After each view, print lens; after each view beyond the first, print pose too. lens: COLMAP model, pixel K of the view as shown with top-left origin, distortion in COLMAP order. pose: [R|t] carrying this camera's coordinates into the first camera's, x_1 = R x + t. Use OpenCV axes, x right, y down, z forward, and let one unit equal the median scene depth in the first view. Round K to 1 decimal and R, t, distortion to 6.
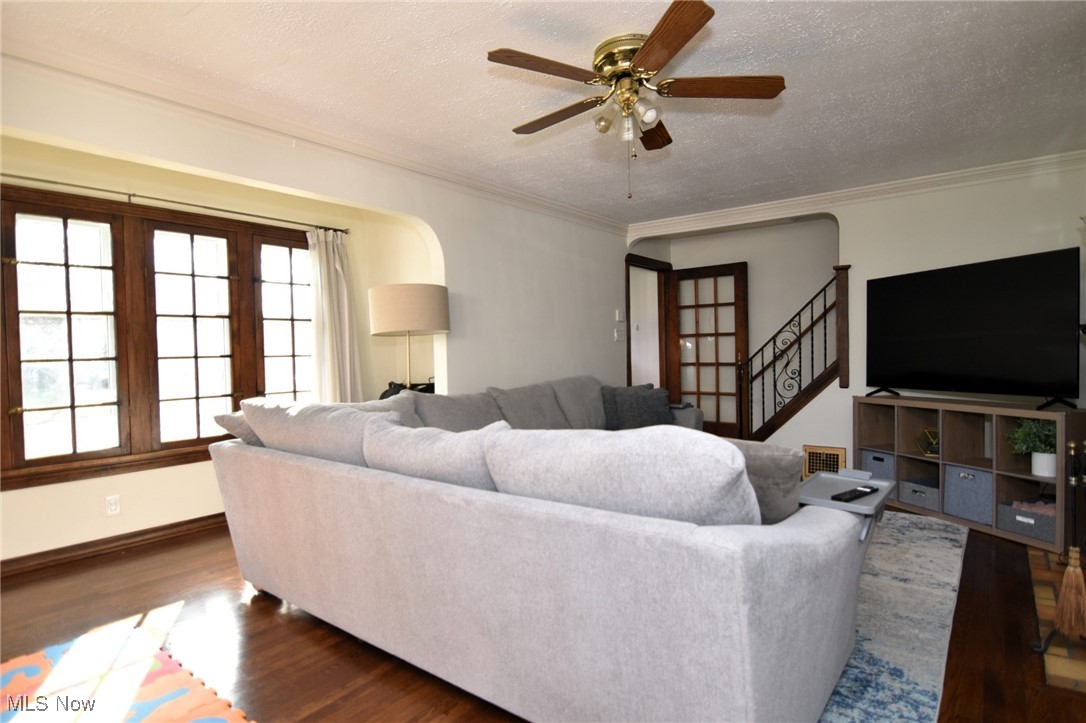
lens RADIAL K [[587.1, 0, 542.1], [0, 587.1, 361.7], [0, 0, 1]] dist [0.001670, -0.008067]
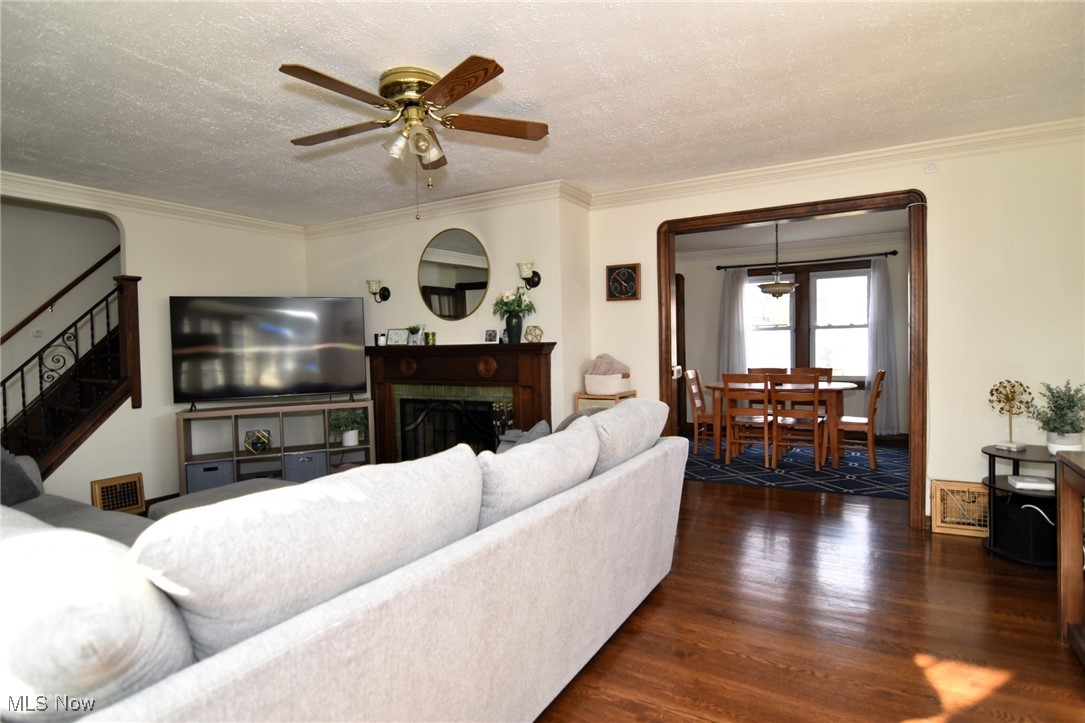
lens RADIAL K [[586.5, 0, 542.1], [0, 586.5, 357.4], [0, 0, 1]] dist [0.001670, -0.008067]
pose [[-0.142349, 0.003494, 0.989810, -0.518778], [0.039721, 0.999208, 0.002185, -0.012403], [-0.989019, 0.039628, -0.142375, 0.520141]]
